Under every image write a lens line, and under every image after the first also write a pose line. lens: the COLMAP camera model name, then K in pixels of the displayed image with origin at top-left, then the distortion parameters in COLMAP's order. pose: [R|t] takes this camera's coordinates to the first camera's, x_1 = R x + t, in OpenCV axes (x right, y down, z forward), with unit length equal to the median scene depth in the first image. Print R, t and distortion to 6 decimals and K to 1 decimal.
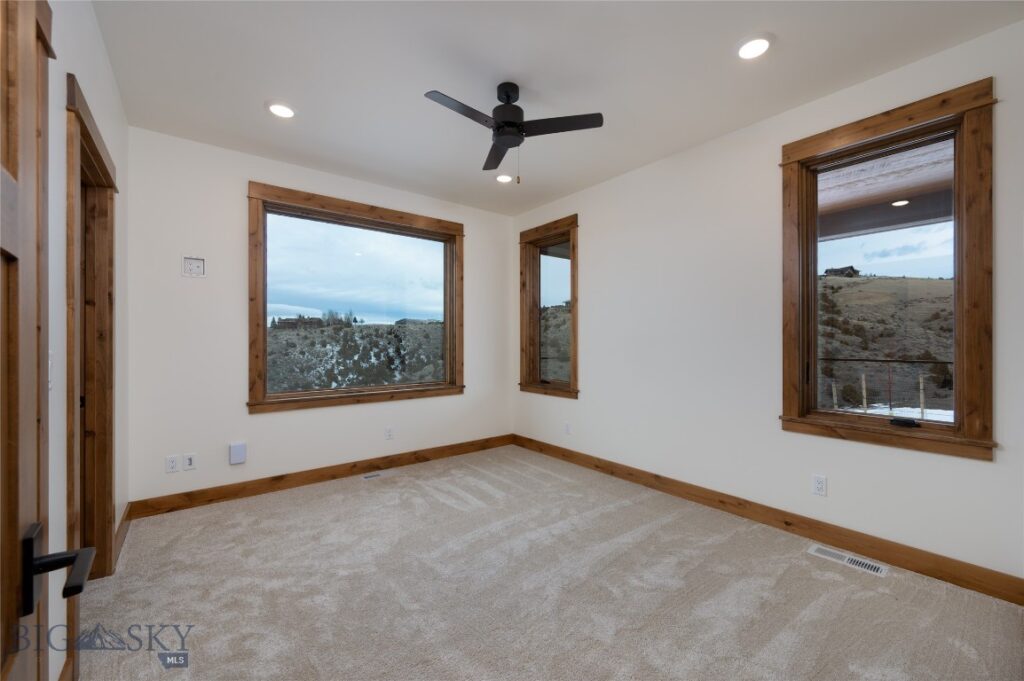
lens RADIAL K [[403.3, 0, 513.9], [0, 403.3, 341.6], [0, 0, 1]] dist [-0.008653, -0.000500]
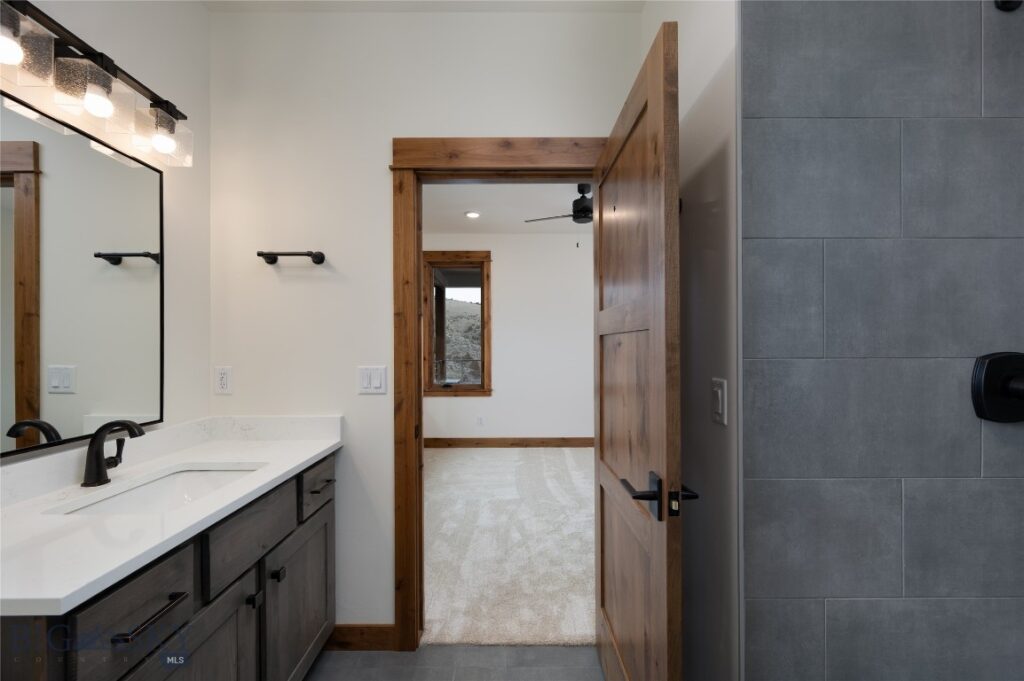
lens RADIAL K [[403.3, 0, 507.7], [0, 403.3, 344.6], [0, 0, 1]] dist [-0.008653, -0.000500]
pose [[0.627374, 0.003748, 0.778709, -0.801995], [0.000475, 0.999986, -0.005195, -0.014163], [-0.778718, 0.003629, 0.627363, 0.159859]]
